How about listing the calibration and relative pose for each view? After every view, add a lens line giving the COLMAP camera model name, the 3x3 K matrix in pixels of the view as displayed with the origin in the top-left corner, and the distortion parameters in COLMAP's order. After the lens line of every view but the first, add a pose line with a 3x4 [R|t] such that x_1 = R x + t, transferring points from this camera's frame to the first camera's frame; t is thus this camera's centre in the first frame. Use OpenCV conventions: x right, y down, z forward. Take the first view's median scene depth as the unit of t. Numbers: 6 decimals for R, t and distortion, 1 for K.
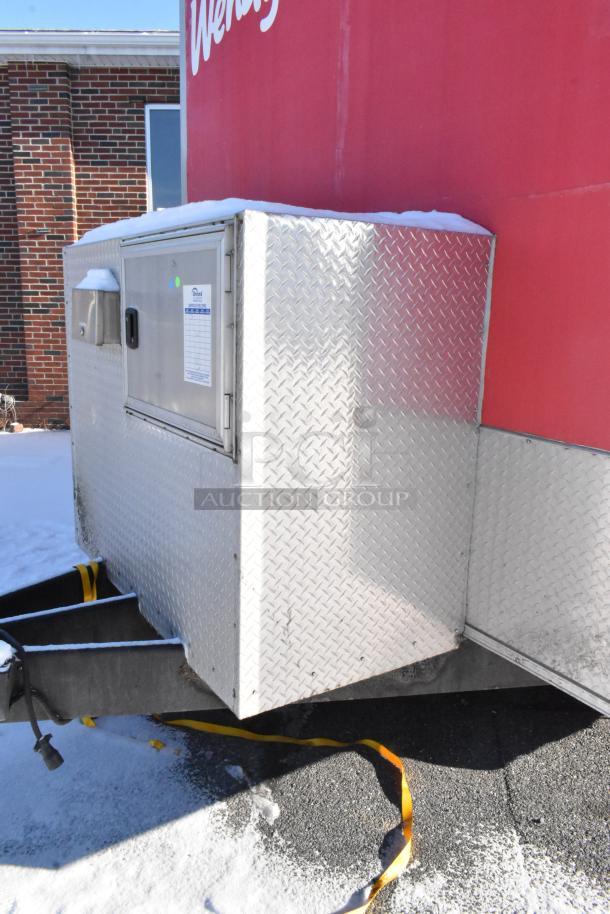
lens RADIAL K [[696.5, 0, 305.0], [0, 696.5, 457.0], [0, 0, 1]] dist [-0.031723, 0.005927]
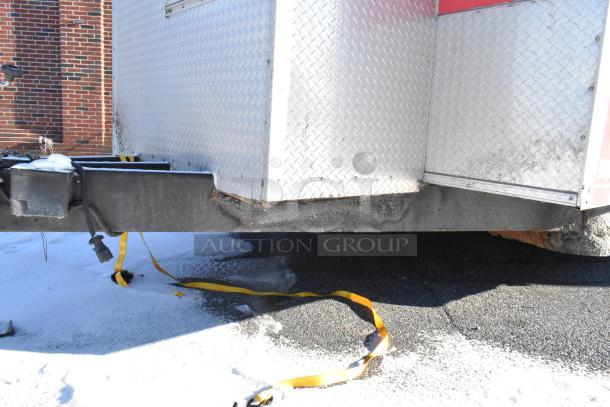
lens RADIAL K [[464.8, 0, 305.0], [0, 464.8, 203.5], [0, 0, 1]] dist [-0.031723, 0.005927]
pose [[0.992988, 0.011098, 0.117697, -0.097609], [-0.004895, 0.998590, -0.052864, 0.331620], [-0.118117, 0.051917, 0.991642, 0.135510]]
